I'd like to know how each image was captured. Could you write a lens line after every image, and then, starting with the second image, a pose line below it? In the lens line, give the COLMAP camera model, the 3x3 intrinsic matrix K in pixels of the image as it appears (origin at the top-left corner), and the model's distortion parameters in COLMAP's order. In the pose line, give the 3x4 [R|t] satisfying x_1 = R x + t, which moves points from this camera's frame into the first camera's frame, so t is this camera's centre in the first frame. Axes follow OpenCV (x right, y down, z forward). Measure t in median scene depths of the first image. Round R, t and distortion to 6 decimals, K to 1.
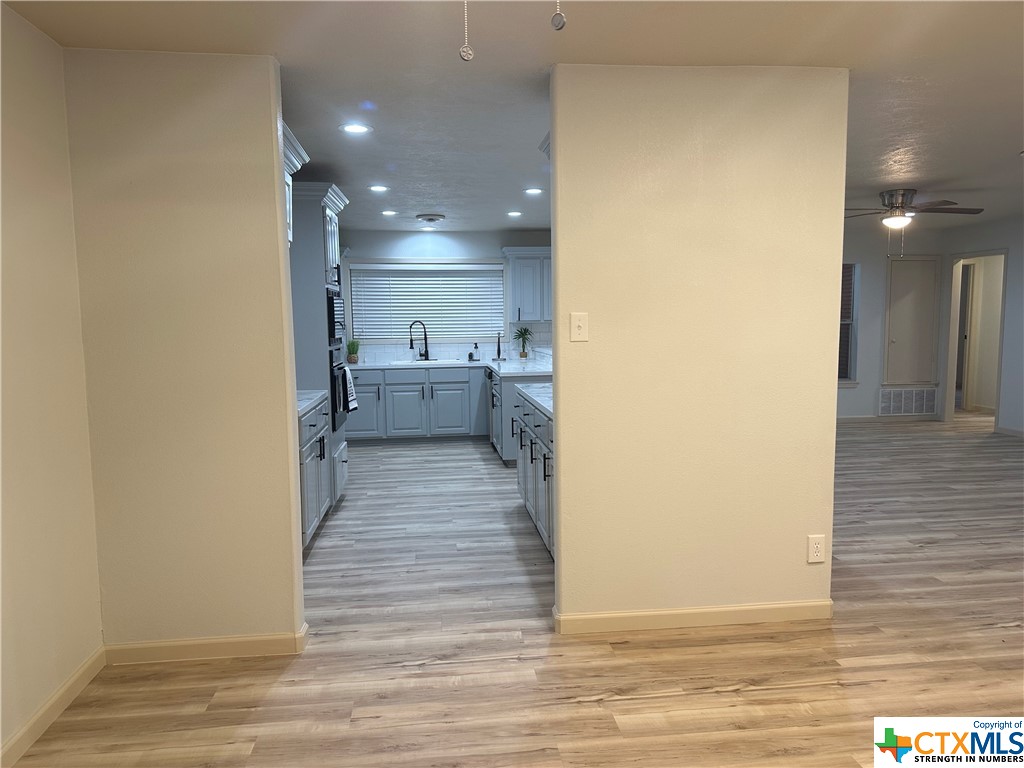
lens RADIAL K [[714.7, 0, 515.9], [0, 714.7, 389.5], [0, 0, 1]] dist [0.070082, -0.084796]
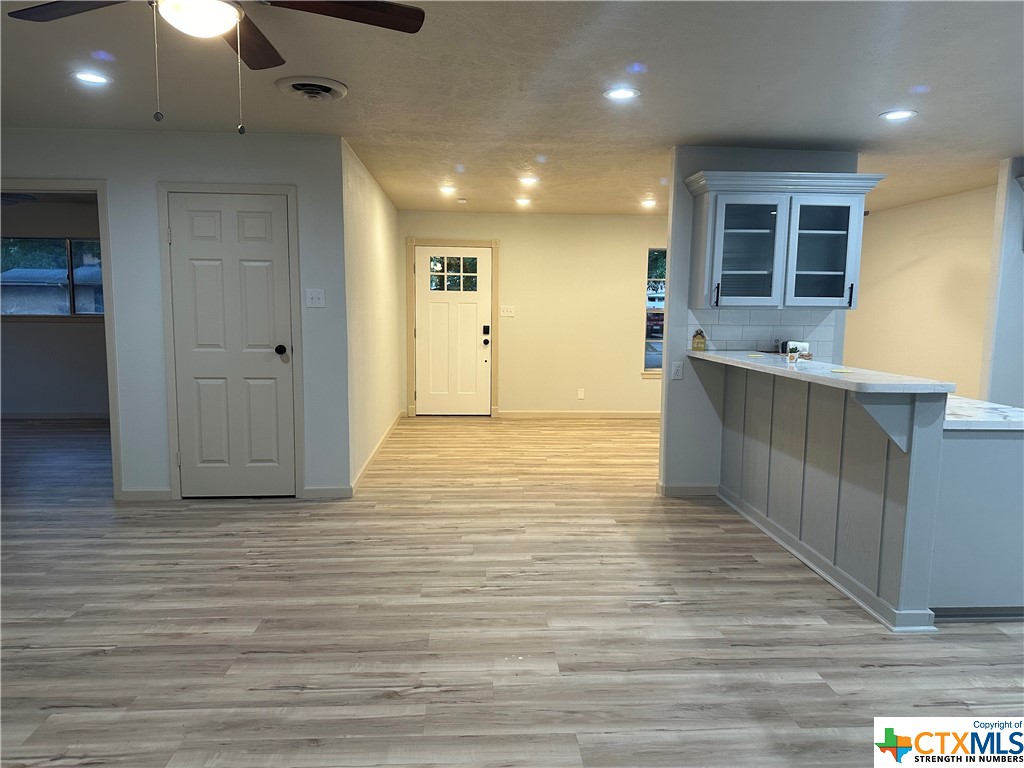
lens RADIAL K [[714.7, 0, 513.9], [0, 714.7, 381.6], [0, 0, 1]] dist [0.070082, -0.084796]
pose [[-0.998560, -0.006055, 0.053296, 0.443672], [0.004847, 0.979358, 0.202075, -0.164131], [-0.053420, 0.202043, -0.977919, 1.674167]]
